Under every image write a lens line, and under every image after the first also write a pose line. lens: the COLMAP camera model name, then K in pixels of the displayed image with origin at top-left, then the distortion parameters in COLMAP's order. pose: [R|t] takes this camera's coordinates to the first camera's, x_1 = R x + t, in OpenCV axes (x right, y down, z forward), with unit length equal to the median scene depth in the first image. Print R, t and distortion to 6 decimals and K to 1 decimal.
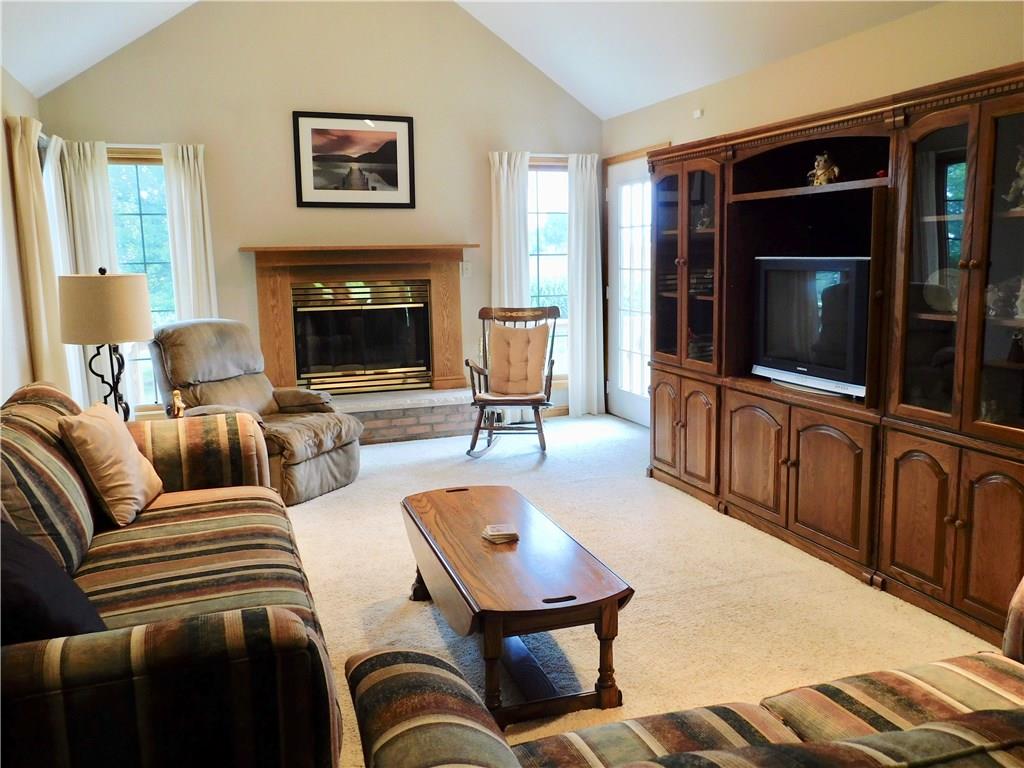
lens RADIAL K [[828.7, 0, 512.0], [0, 828.7, 384.0], [0, 0, 1]] dist [-0.009462, 0.018220]
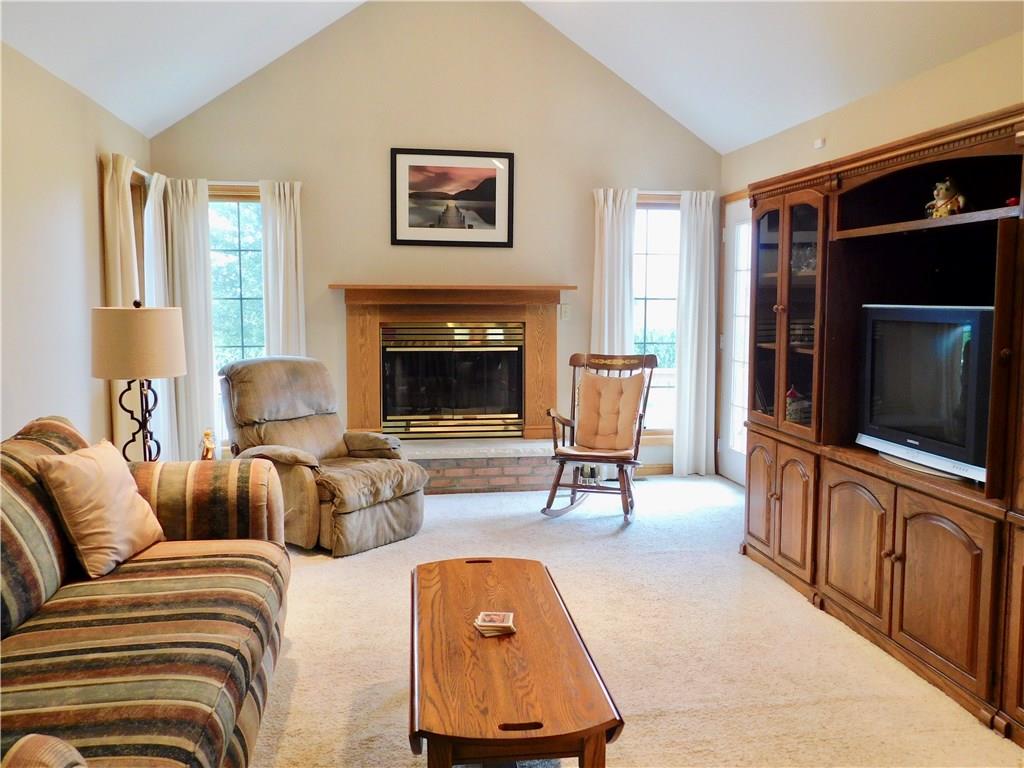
lens RADIAL K [[828.7, 0, 512.0], [0, 828.7, 384.0], [0, 0, 1]] dist [-0.009462, 0.018220]
pose [[0.981738, 0.039152, -0.186168, 0.090860], [-0.048828, 0.997669, -0.047675, -0.013702], [0.183867, 0.055895, 0.981361, 0.101186]]
